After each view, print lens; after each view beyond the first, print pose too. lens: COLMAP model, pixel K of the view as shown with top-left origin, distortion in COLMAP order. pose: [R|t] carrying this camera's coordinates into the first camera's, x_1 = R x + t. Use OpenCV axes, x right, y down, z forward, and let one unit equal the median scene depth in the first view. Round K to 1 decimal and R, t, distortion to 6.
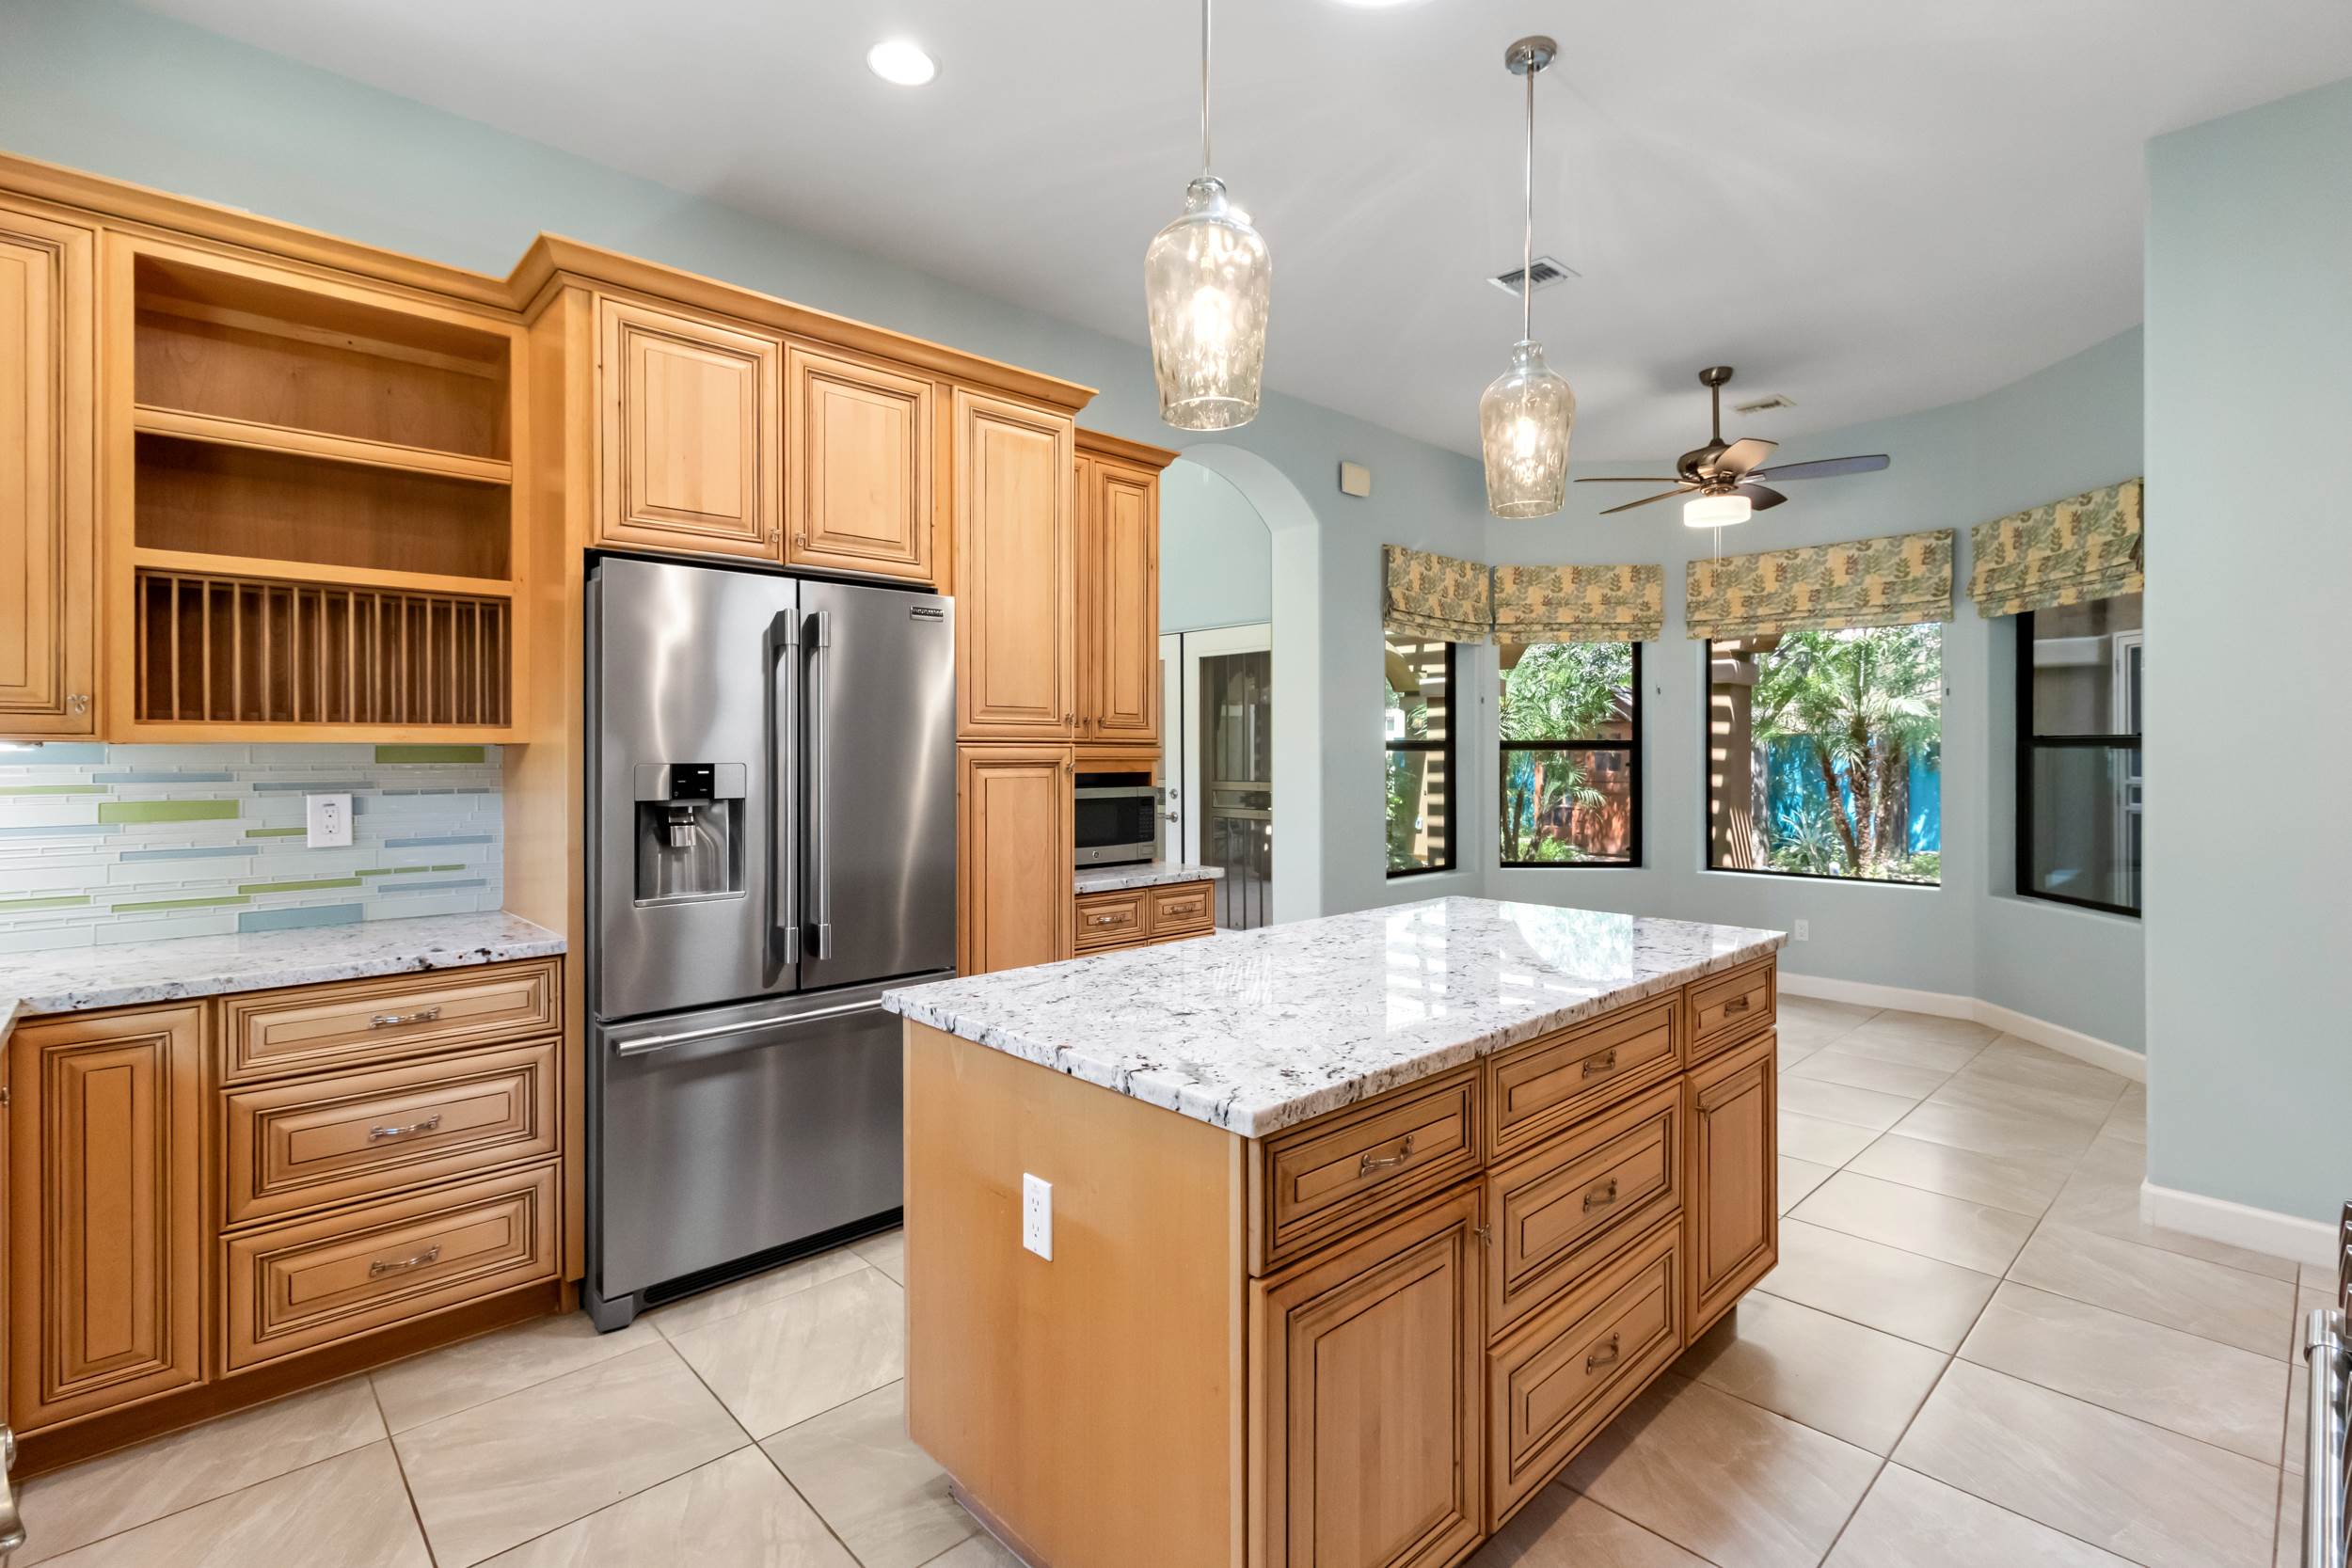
lens RADIAL K [[1087.3, 0, 1197.9], [0, 1087.3, 751.7], [0, 0, 1]] dist [0.002634, -0.000478]
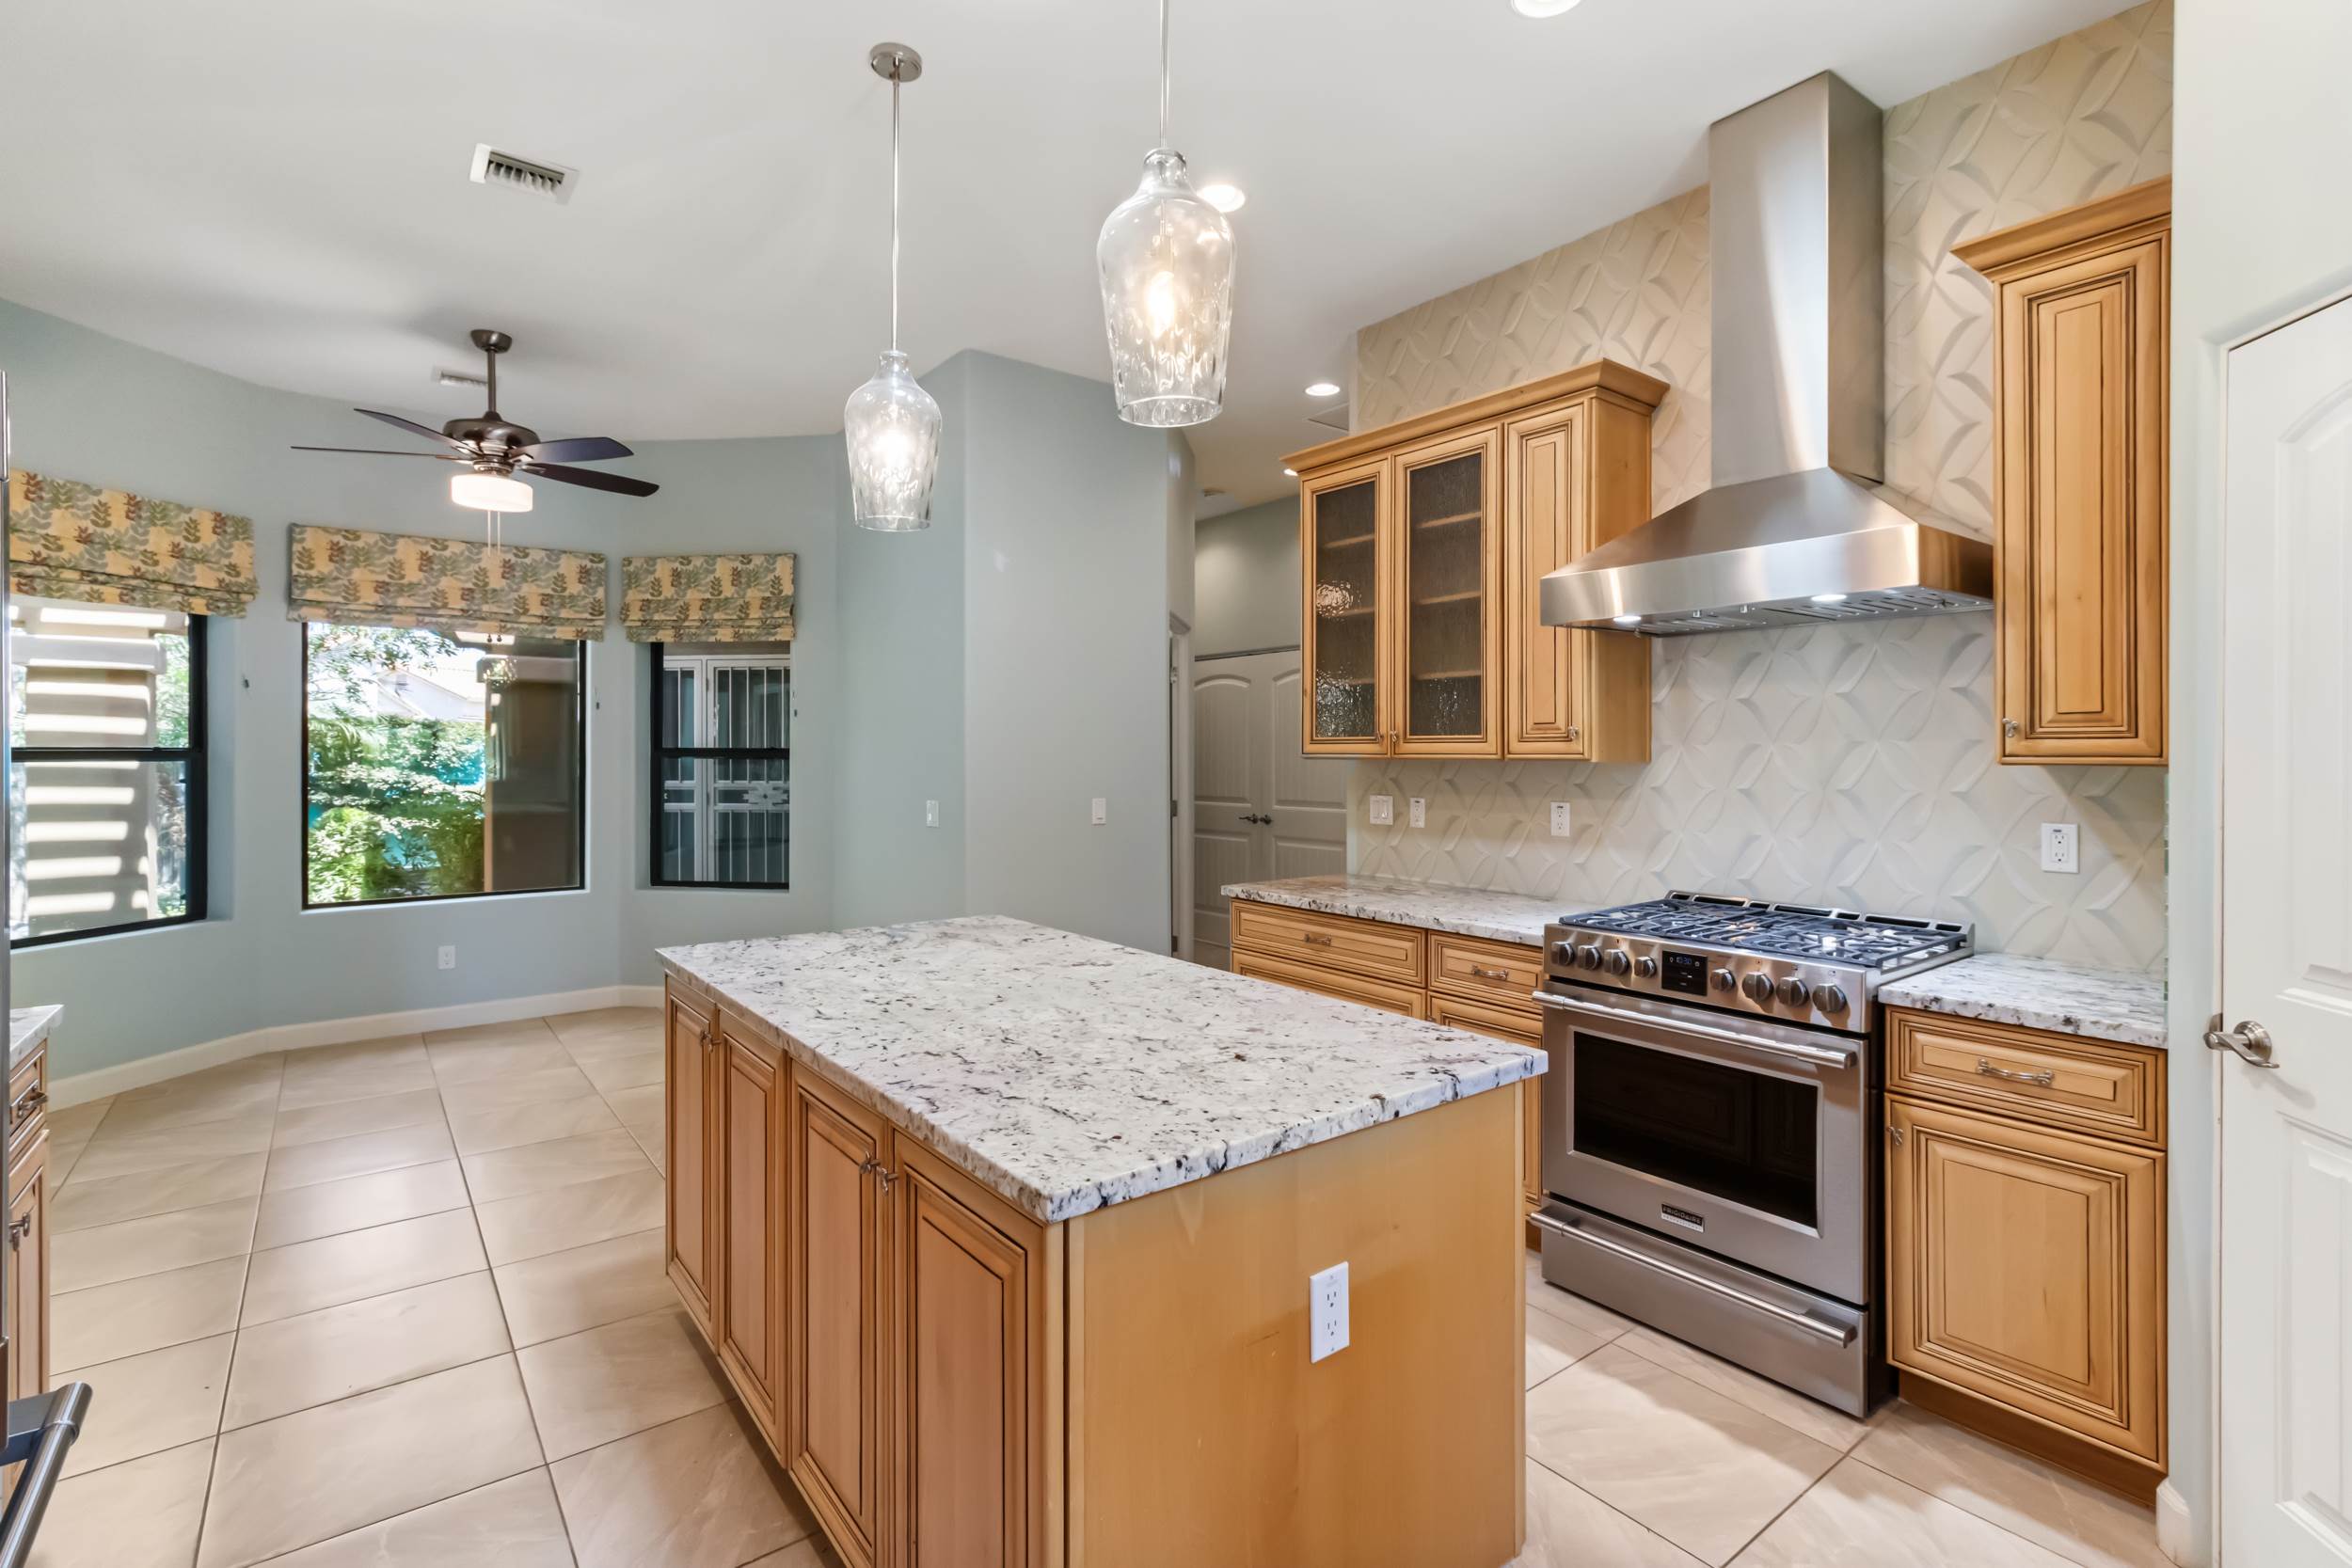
lens RADIAL K [[1087.3, 0, 1177.5], [0, 1087.3, 766.0], [0, 0, 1]] dist [0.002634, -0.000478]
pose [[0.111662, -0.010117, 0.993695, -0.337661], [0.000321, 0.999948, 0.010145, -0.007134], [-0.993746, -0.000814, 0.111660, 0.336648]]
